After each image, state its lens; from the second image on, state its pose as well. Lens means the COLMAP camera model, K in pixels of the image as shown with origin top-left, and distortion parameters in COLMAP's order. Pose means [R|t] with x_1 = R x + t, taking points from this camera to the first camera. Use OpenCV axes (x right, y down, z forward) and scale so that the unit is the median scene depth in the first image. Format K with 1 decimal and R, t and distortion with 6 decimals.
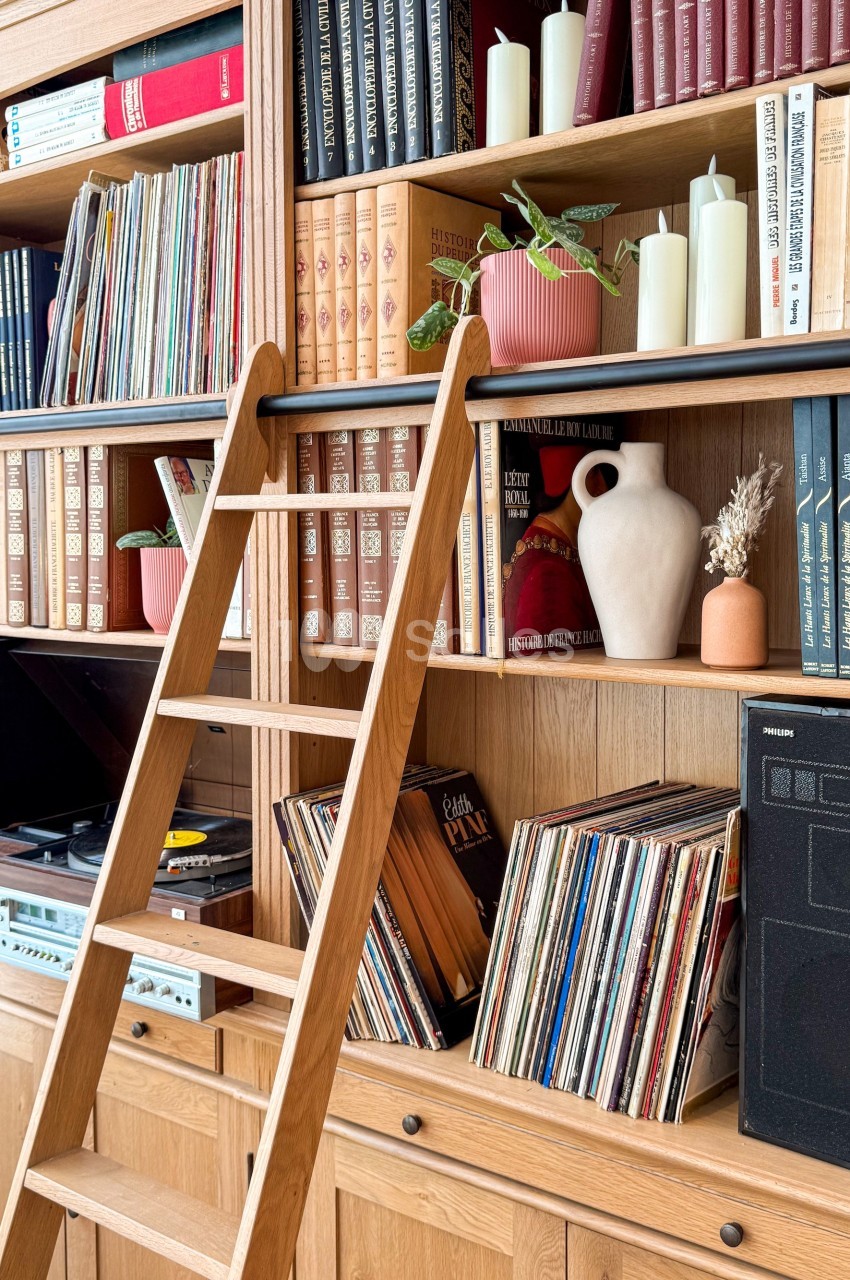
lens RADIAL K [[1215.0, 0, 467.1], [0, 1215.0, 619.9], [0, 0, 1]] dist [0.027001, -0.006236]
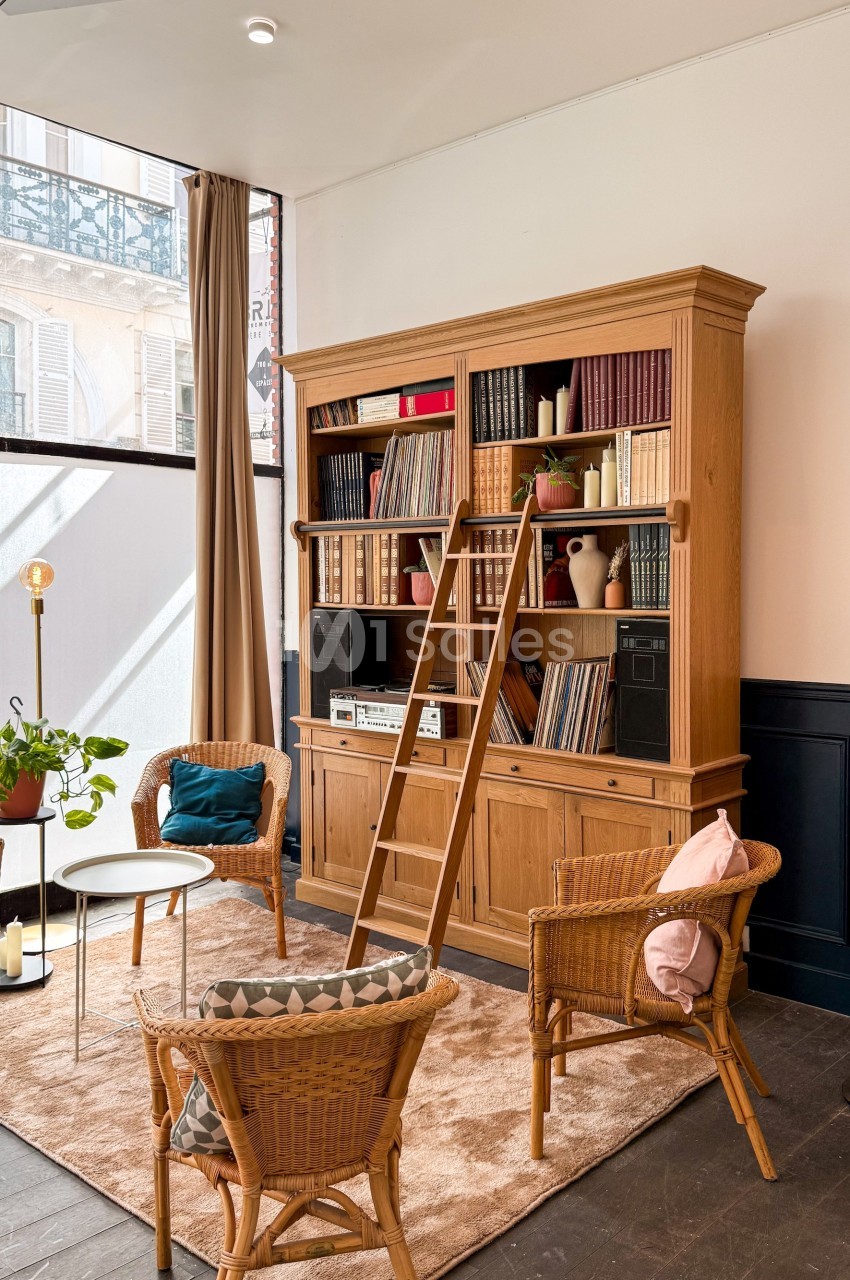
lens RADIAL K [[1145.9, 0, 425.0], [0, 1145.9, 640.0], [0, 0, 1]] dist [0.069685, -0.001144]
pose [[0.988590, 0.000932, -0.150631, 0.158229], [-0.001705, 0.999986, -0.005004, 0.118180], [0.150624, 0.005204, 0.988577, -1.724589]]
